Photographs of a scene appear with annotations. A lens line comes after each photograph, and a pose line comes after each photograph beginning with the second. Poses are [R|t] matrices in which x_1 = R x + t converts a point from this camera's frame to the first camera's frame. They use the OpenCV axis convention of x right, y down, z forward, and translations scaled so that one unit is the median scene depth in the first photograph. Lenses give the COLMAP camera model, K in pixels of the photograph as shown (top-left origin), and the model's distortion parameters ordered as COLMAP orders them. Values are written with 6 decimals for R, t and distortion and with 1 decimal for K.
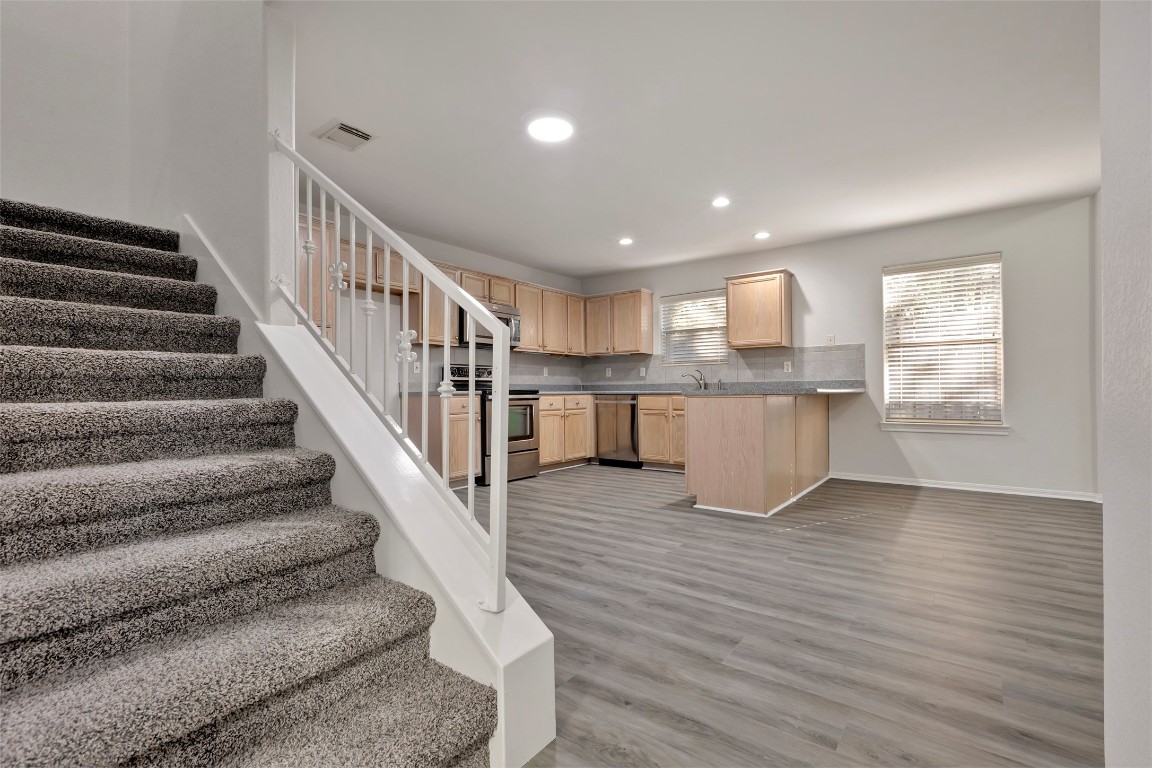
lens RADIAL K [[517.2, 0, 581.9], [0, 517.2, 388.2], [0, 0, 1]] dist [0.007141, -0.002271]
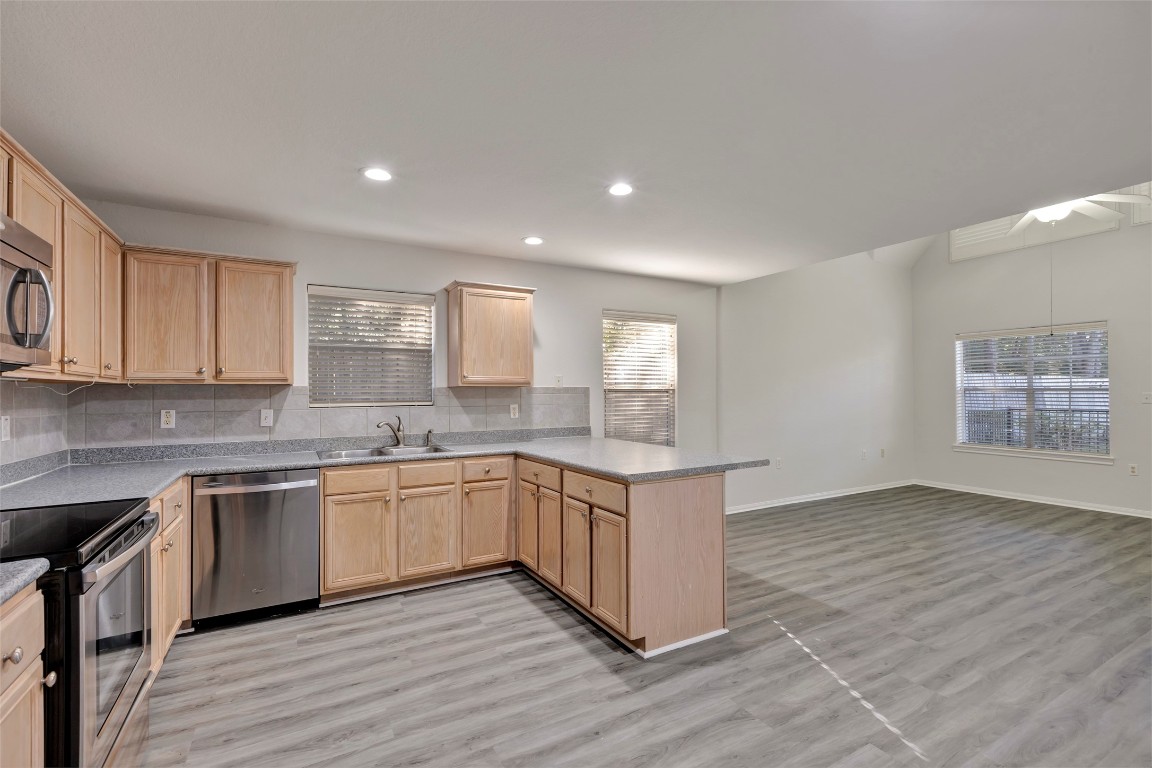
lens RADIAL K [[517.2, 0, 584.8], [0, 517.2, 389.4], [0, 0, 1]] dist [0.007141, -0.002271]
pose [[0.389169, 0.012297, 0.921084, -0.308435], [-0.004329, 0.999924, -0.011520, -0.070536], [-0.921156, 0.000496, 0.389193, 0.634830]]
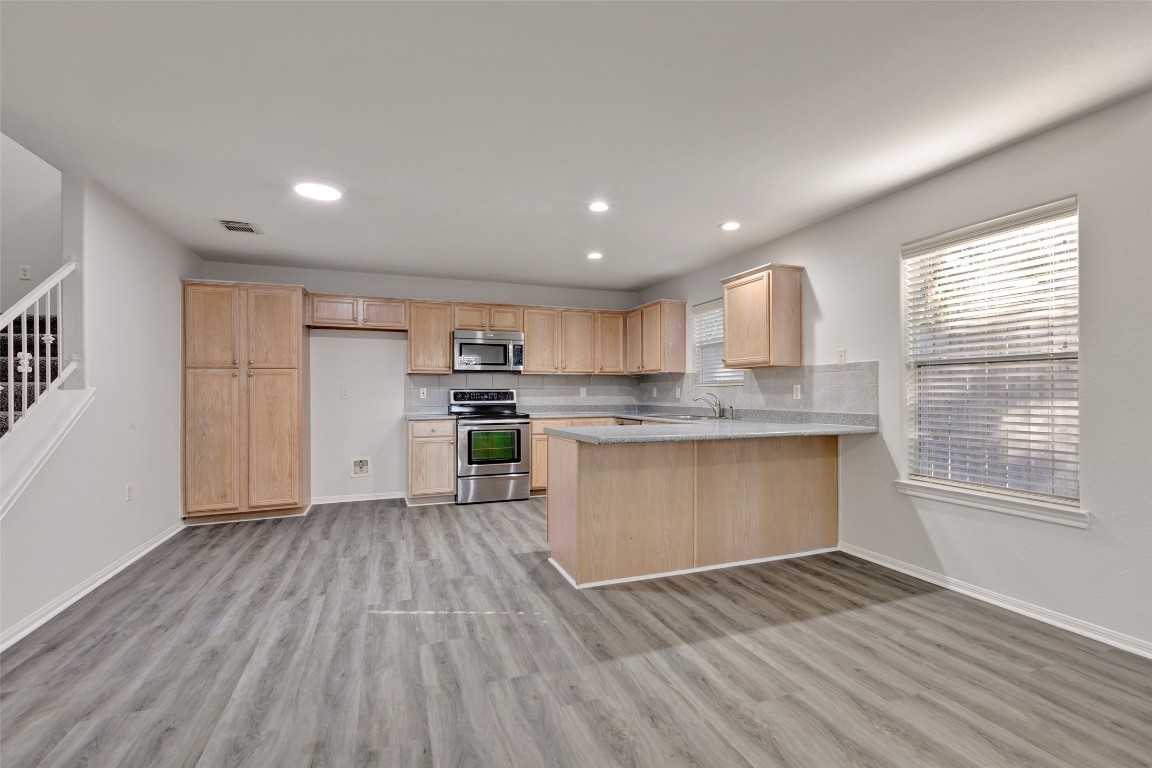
lens RADIAL K [[517.2, 0, 582.7], [0, 517.2, 389.8], [0, 0, 1]] dist [0.007141, -0.002271]
pose [[0.847335, 0.001824, -0.531055, 0.569080], [0.000477, 0.999991, 0.004196, -0.050821], [0.531058, -0.003809, 0.847327, 0.216828]]
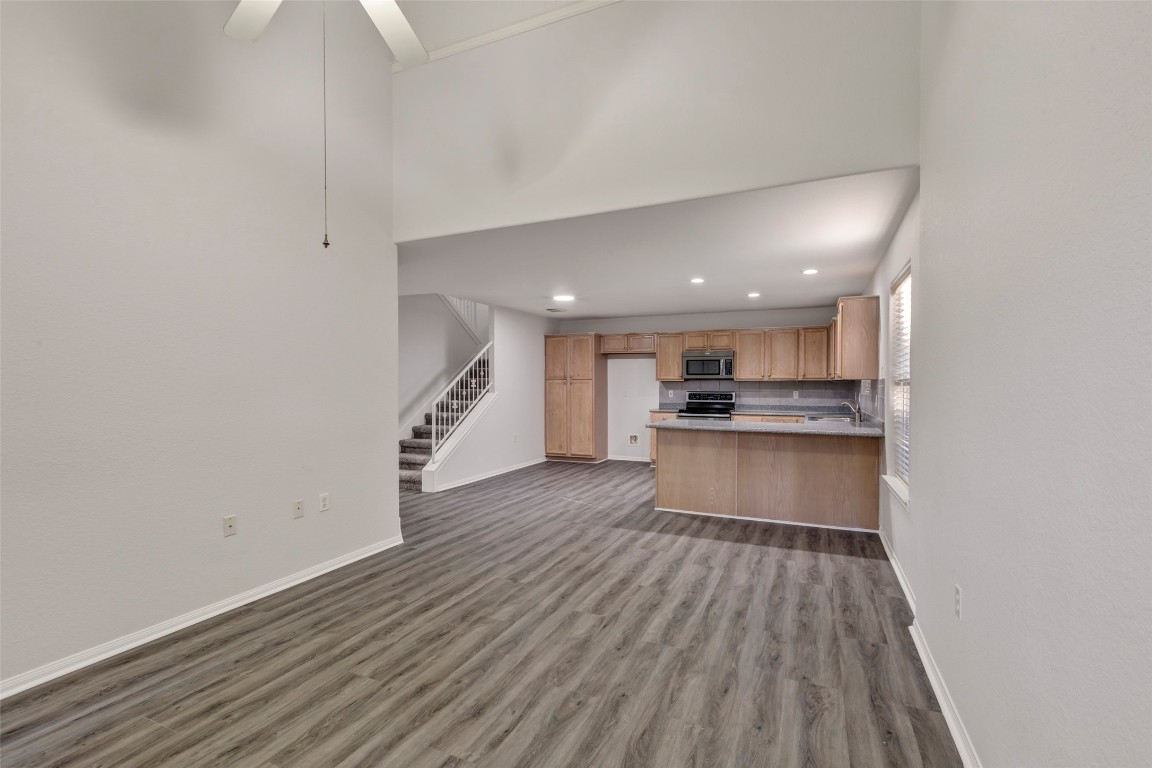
lens RADIAL K [[517.2, 0, 580.6], [0, 517.2, 384.9], [0, 0, 1]] dist [0.007141, -0.002271]
pose [[0.218447, 0.008988, -0.975807, 1.231740], [0.001222, 0.999954, 0.009484, -0.083441], [0.975848, -0.003264, 0.218426, 0.336509]]
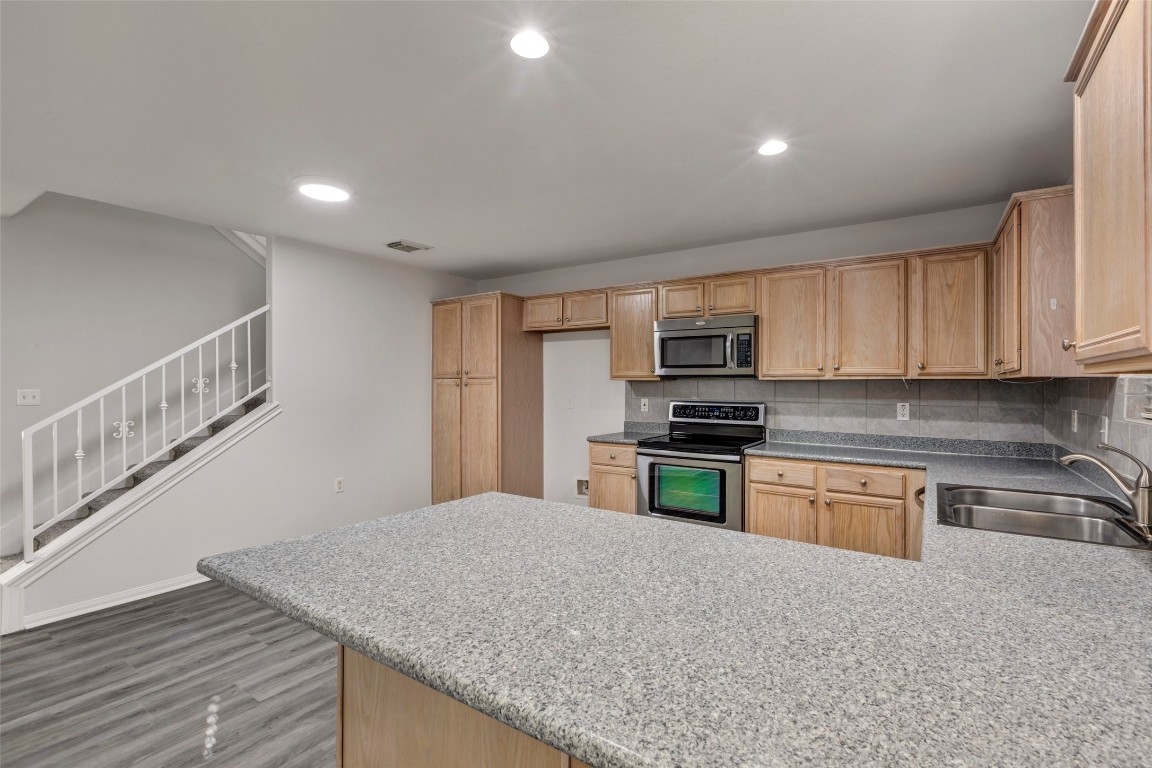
lens RADIAL K [[517.2, 0, 584.7], [0, 517.2, 379.8], [0, 0, 1]] dist [0.007141, -0.002271]
pose [[0.051028, -0.001499, -0.998696, 0.547089], [0.002235, 0.999997, -0.001387, -0.080197], [0.998695, -0.002162, 0.051032, 0.831661]]
